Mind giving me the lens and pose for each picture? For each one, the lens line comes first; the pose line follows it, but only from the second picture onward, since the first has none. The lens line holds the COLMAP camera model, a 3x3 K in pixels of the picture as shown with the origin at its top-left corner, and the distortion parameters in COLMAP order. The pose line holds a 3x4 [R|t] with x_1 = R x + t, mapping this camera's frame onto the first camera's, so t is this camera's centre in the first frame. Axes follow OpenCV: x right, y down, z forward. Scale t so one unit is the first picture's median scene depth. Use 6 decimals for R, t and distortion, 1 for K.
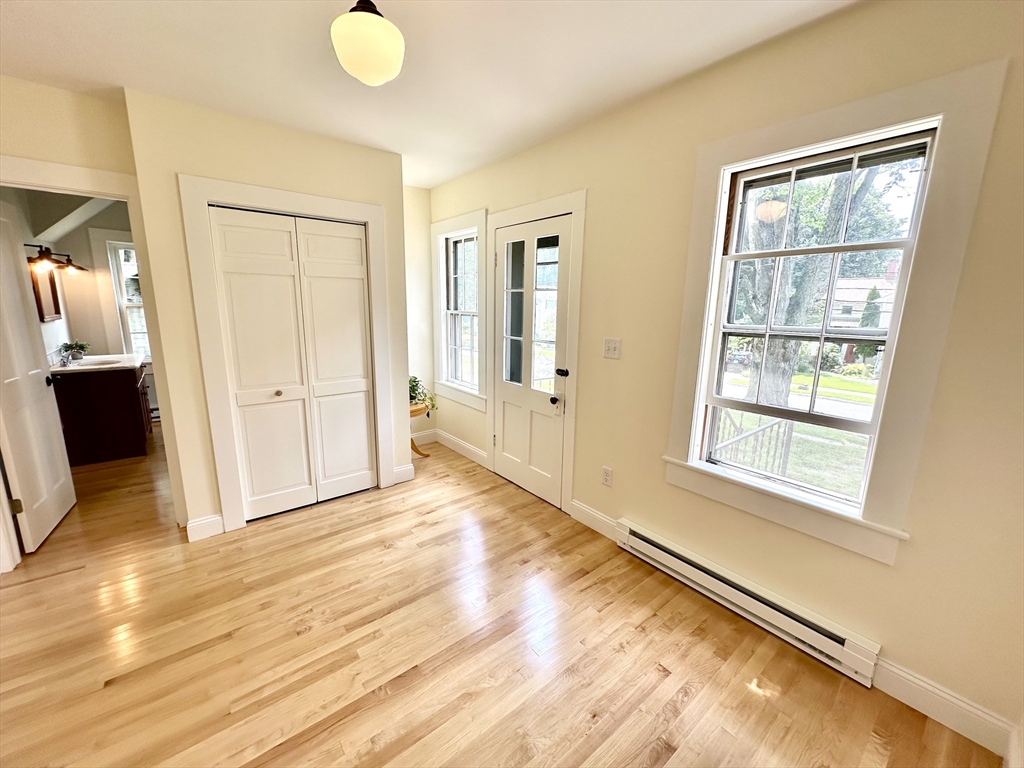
lens RADIAL K [[409.9, 0, 510.0], [0, 409.9, 385.1], [0, 0, 1]] dist [-0.000511, 0.000226]
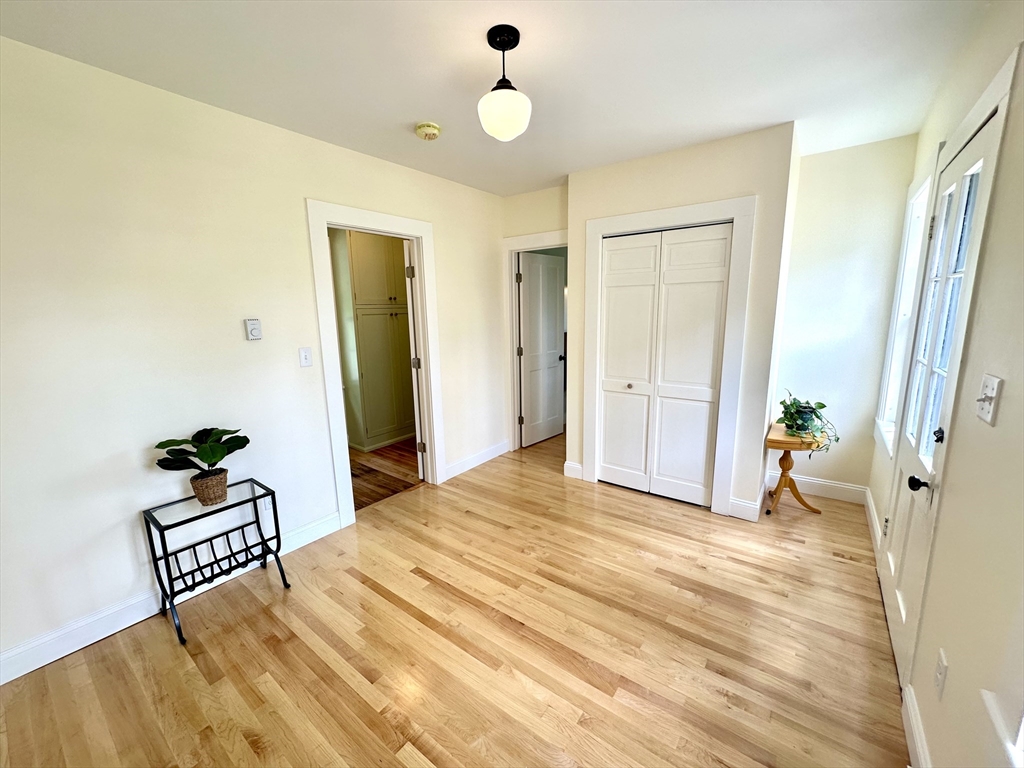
lens RADIAL K [[409.9, 0, 511.0], [0, 409.9, 382.6], [0, 0, 1]] dist [-0.000511, 0.000226]
pose [[0.251621, 0.149274, -0.956245, 0.482754], [-0.170568, 0.979408, 0.108007, -0.059669], [0.952677, 0.135928, 0.271901, 0.359838]]
